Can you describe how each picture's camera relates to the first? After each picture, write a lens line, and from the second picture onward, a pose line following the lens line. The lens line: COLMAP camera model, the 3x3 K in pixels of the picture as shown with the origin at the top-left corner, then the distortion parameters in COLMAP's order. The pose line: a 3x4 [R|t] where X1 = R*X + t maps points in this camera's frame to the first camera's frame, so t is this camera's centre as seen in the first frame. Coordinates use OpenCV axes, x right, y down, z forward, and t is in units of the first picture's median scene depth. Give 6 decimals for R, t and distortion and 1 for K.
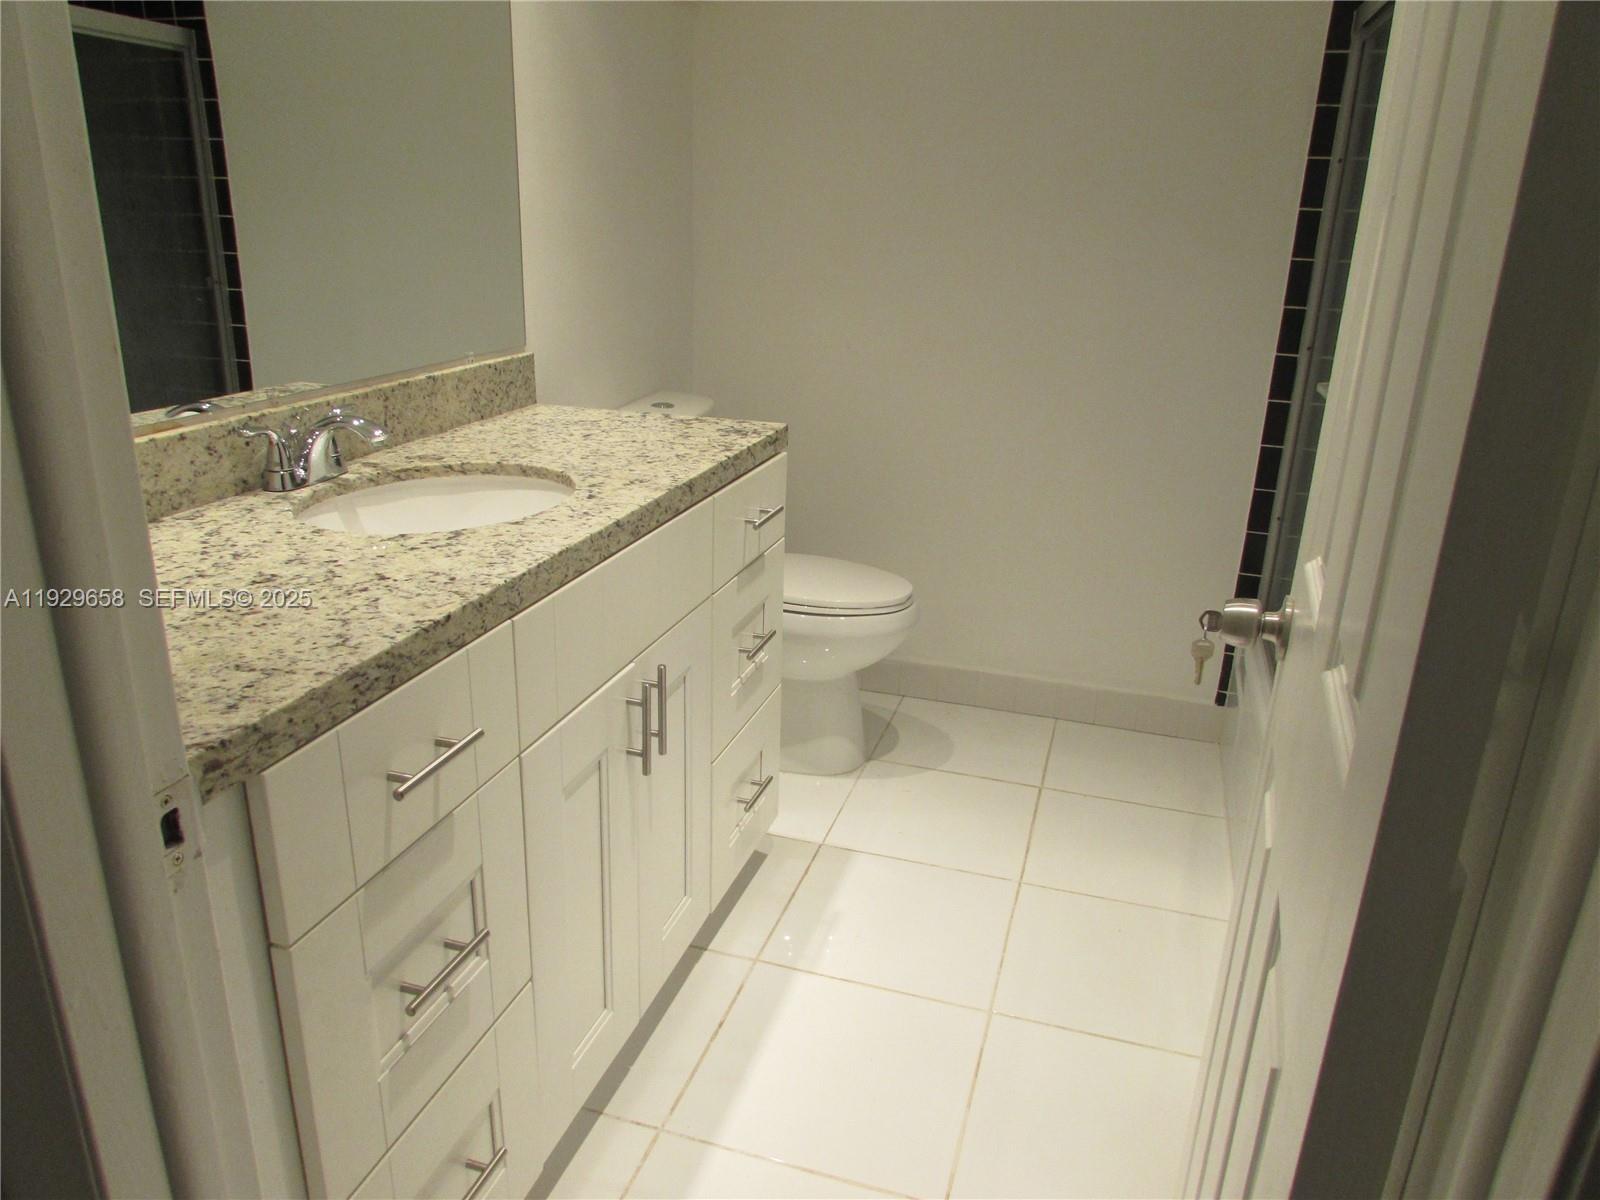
lens RADIAL K [[1118.9, 0, 800.0], [0, 1118.9, 600.0], [0, 0, 1]] dist [-0.030986, 0.000053]
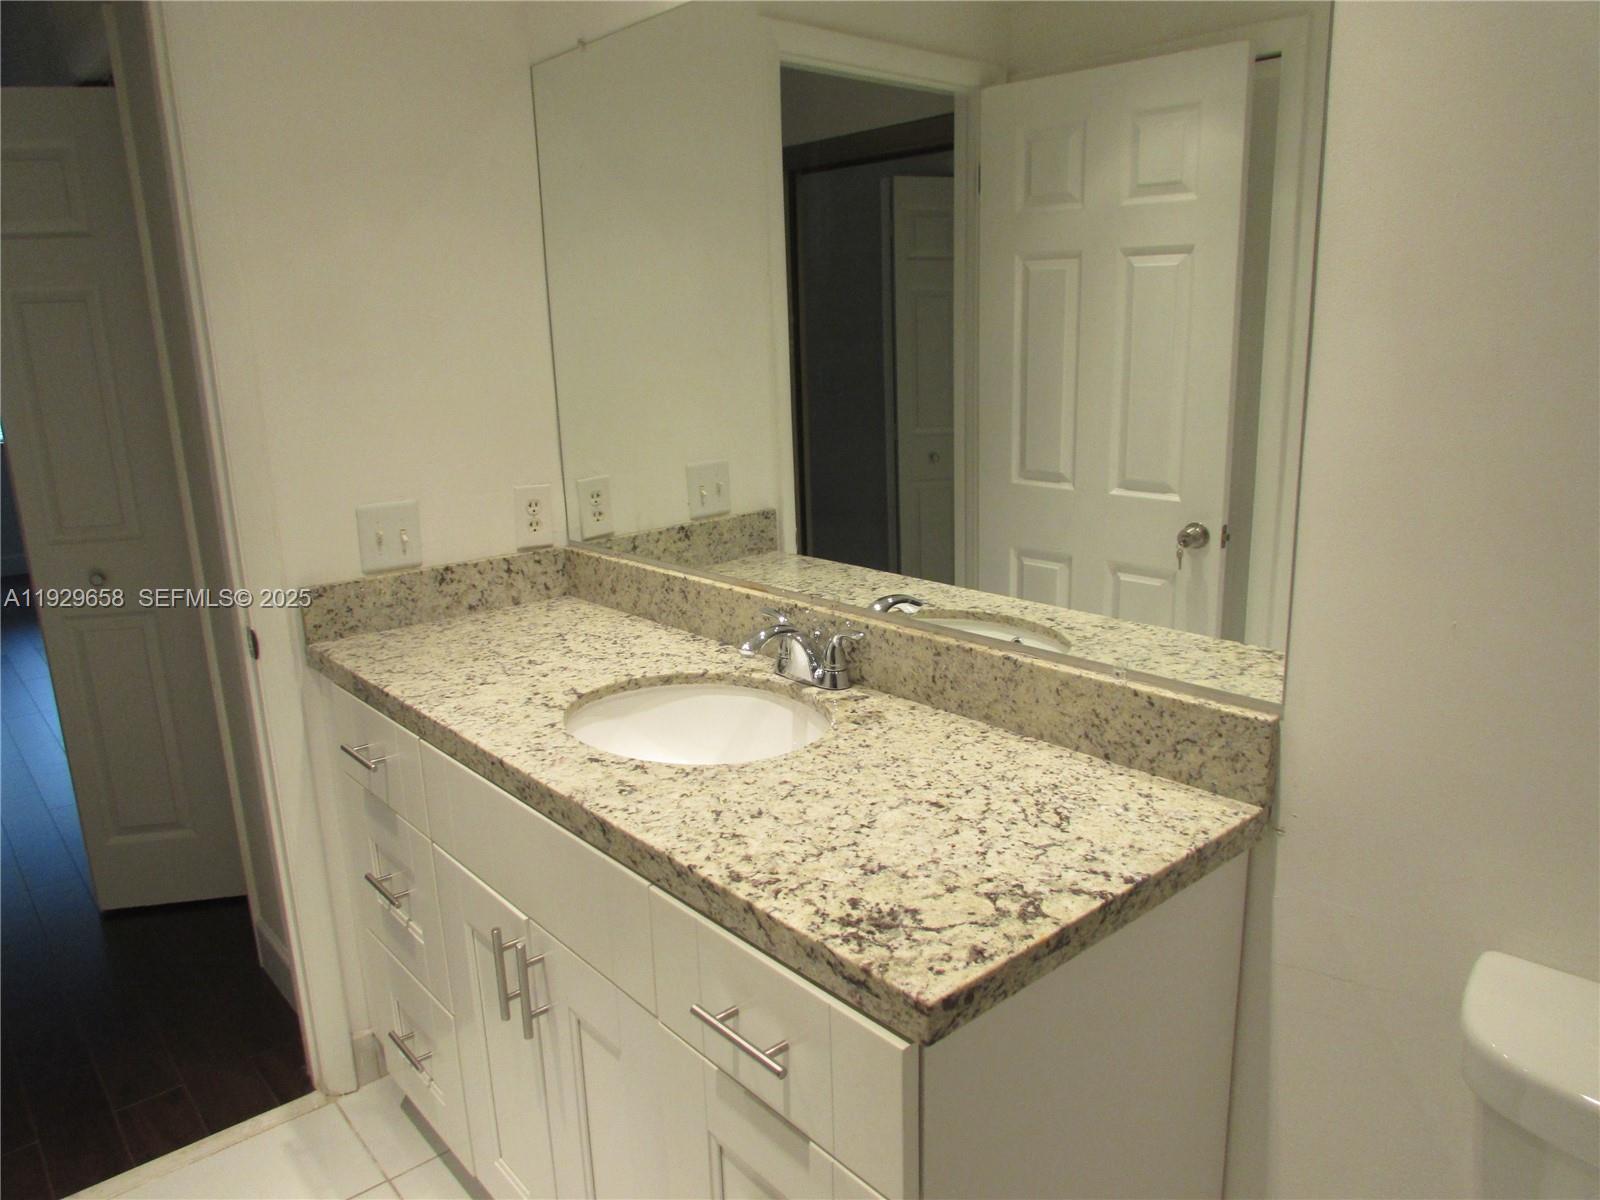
lens RADIAL K [[1118.9, 0, 800.0], [0, 1118.9, 600.0], [0, 0, 1]] dist [-0.030986, 0.000053]
pose [[-0.532492, 0.190131, -0.824804, 0.541377], [-0.265614, 0.887689, 0.376107, -0.712314], [0.803680, 0.419354, -0.422186, 1.745605]]
